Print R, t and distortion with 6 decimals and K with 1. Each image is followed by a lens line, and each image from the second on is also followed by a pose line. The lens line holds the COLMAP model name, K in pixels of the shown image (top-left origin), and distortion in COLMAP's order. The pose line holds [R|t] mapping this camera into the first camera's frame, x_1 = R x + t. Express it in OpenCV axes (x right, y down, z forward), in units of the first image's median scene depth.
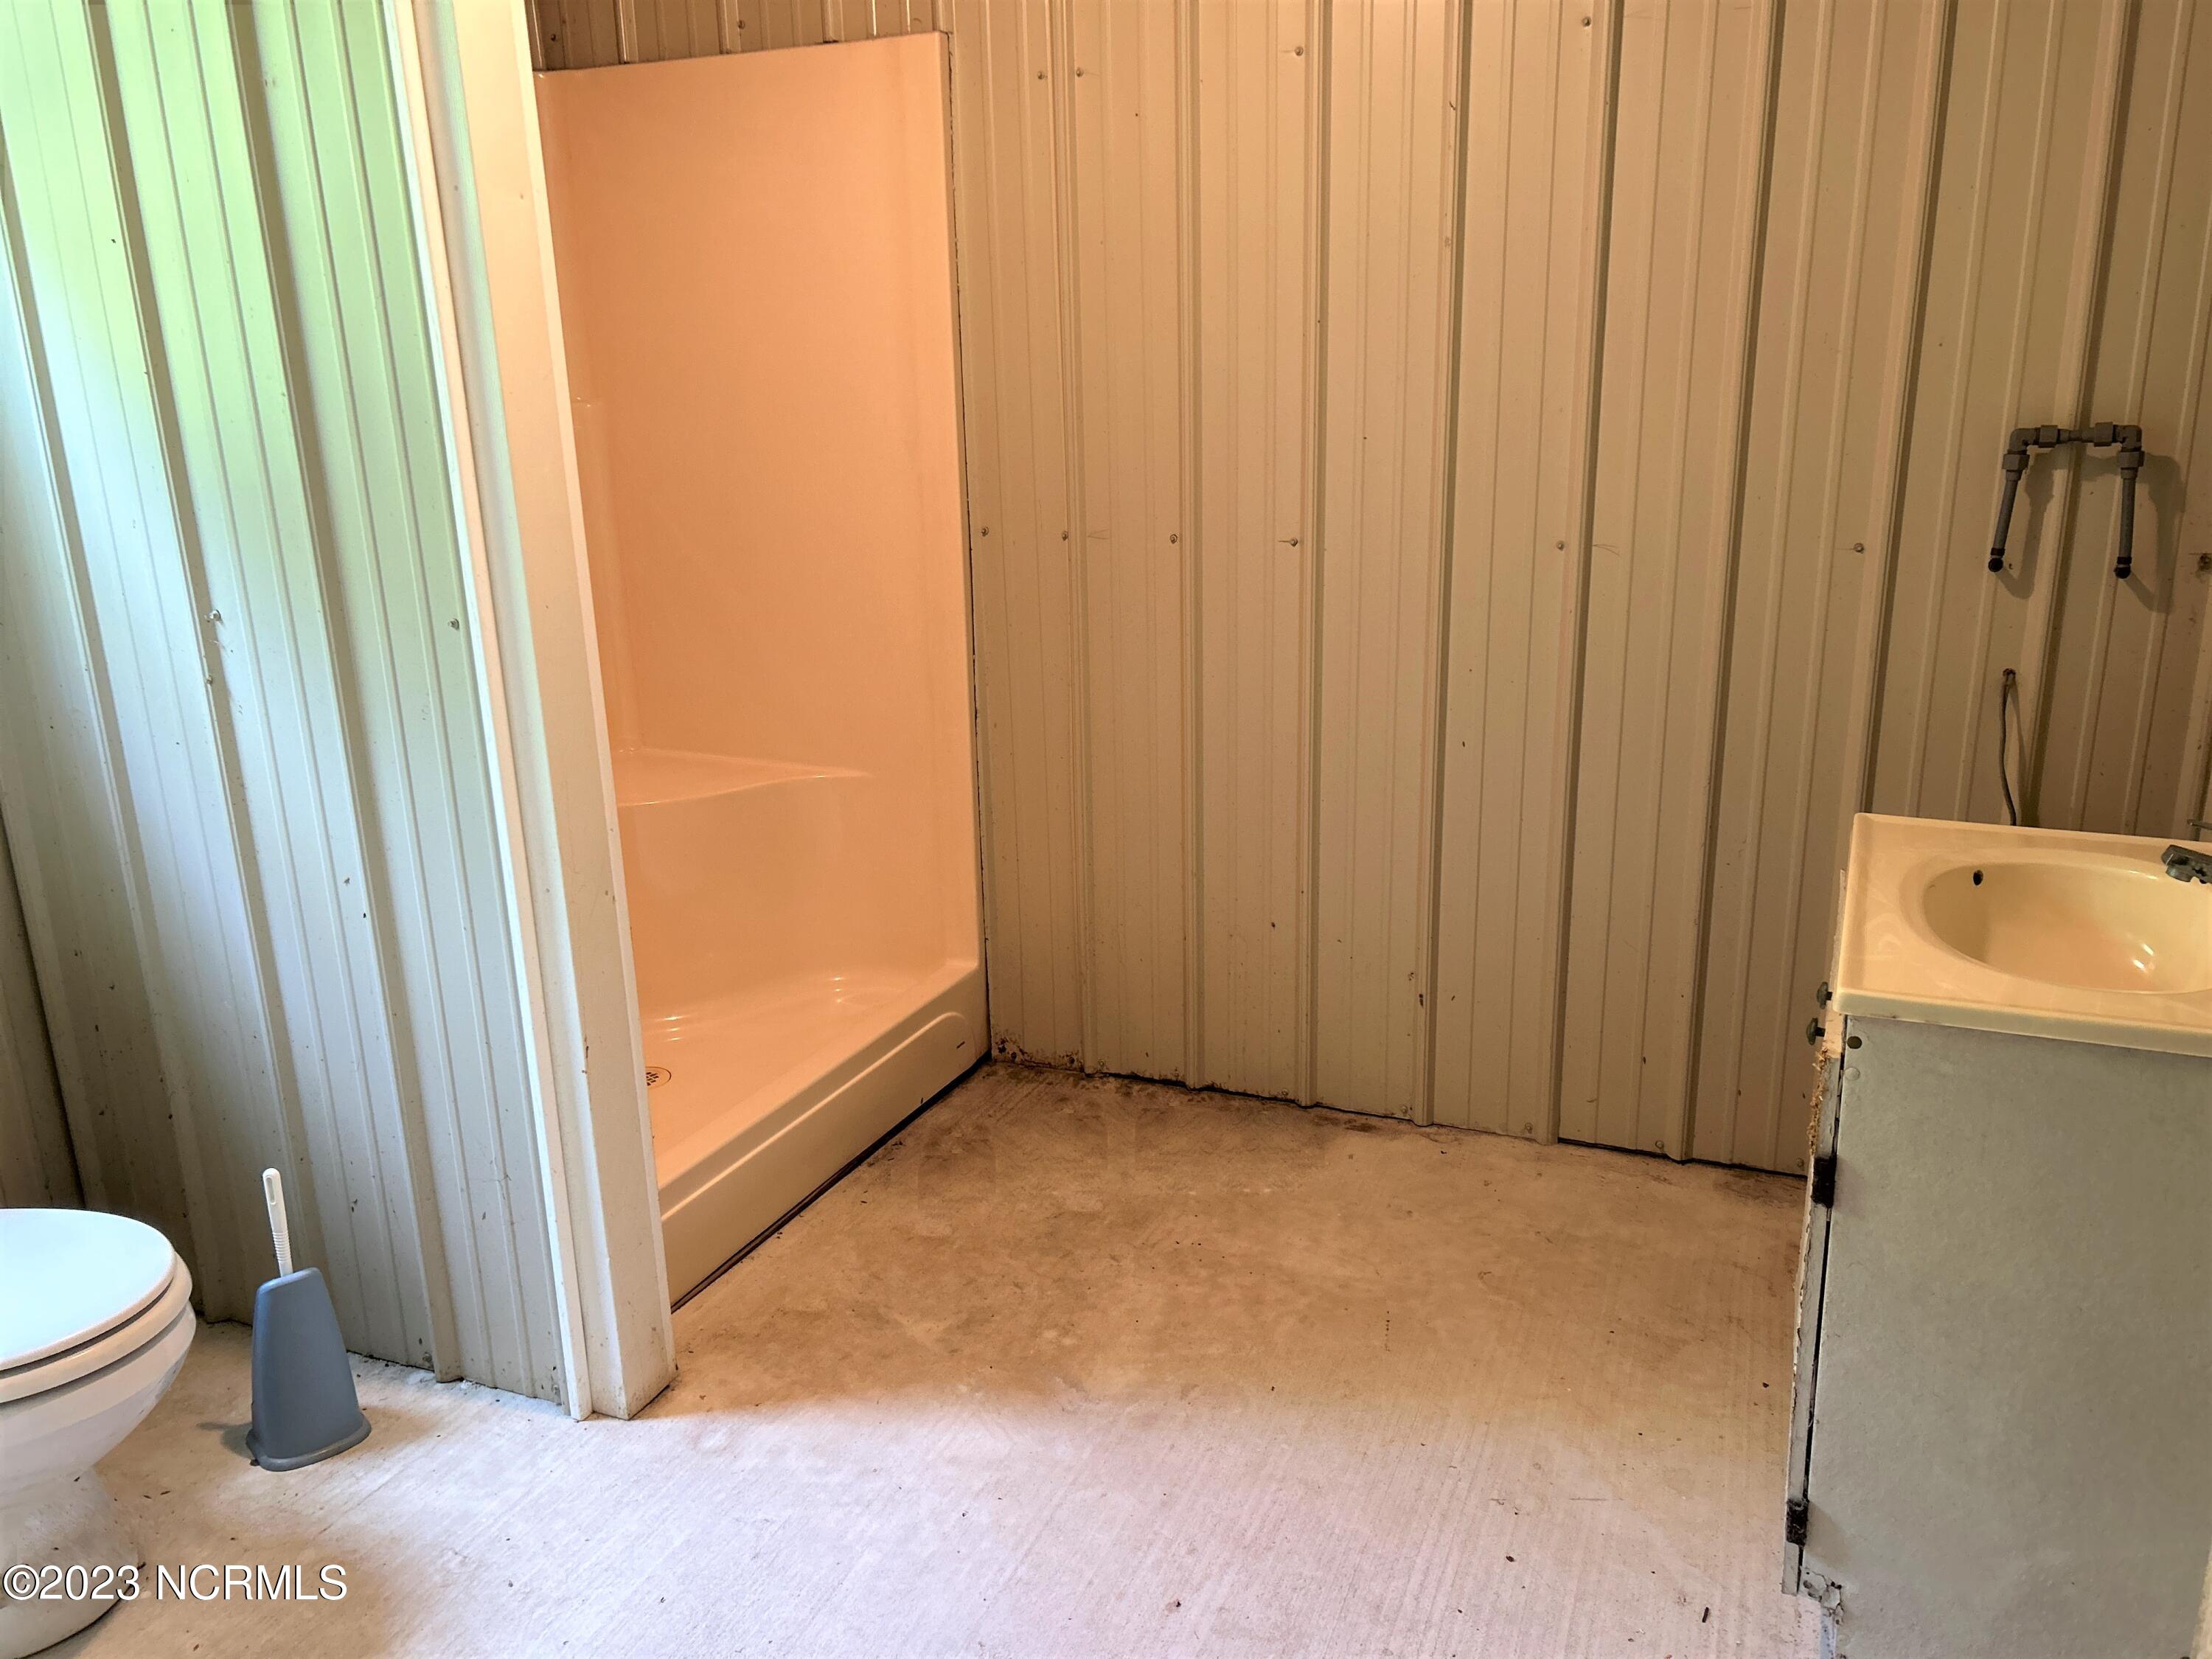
lens RADIAL K [[1682.1, 0, 1107.6], [0, 1682.1, 824.7], [0, 0, 1]] dist [0.033450, 0.000560]
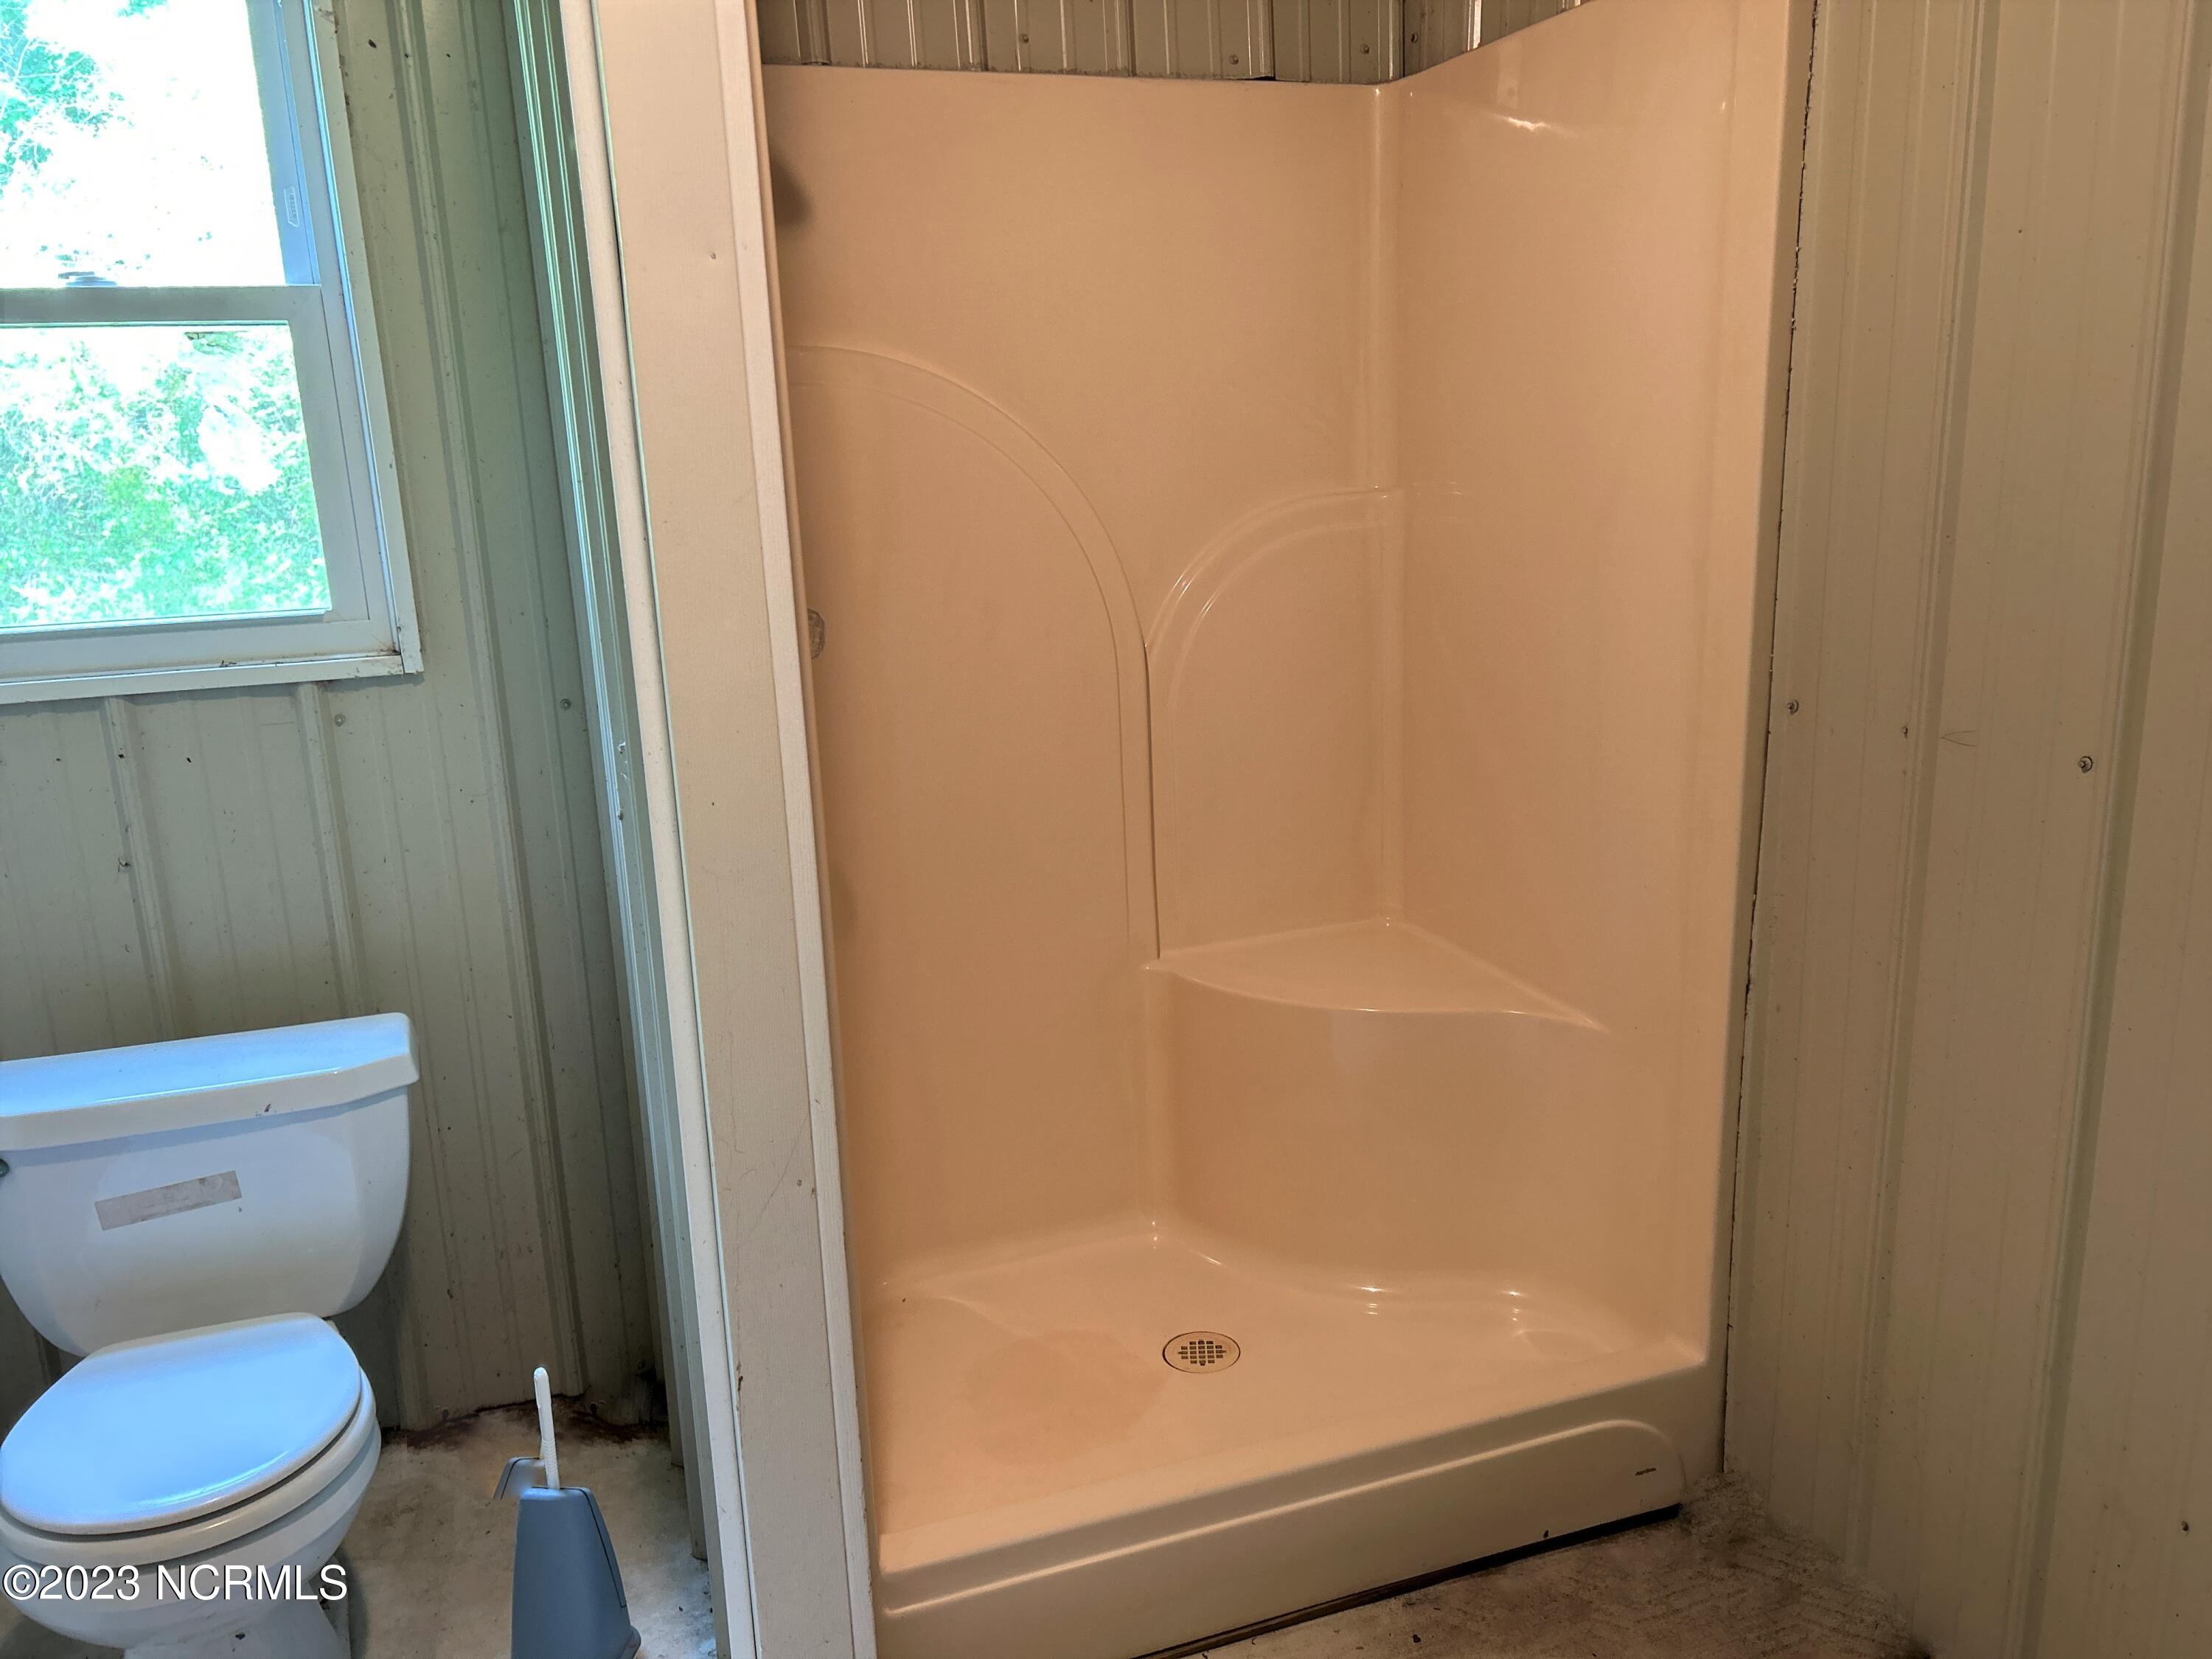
lens RADIAL K [[1682.1, 0, 1107.7], [0, 1682.1, 843.8], [0, 0, 1]] dist [0.033450, 0.000560]
pose [[0.691709, 0.160333, -0.704154, 0.198423], [-0.169957, 0.983799, 0.057054, -0.114546], [0.701893, 0.080211, 0.707752, 0.372946]]
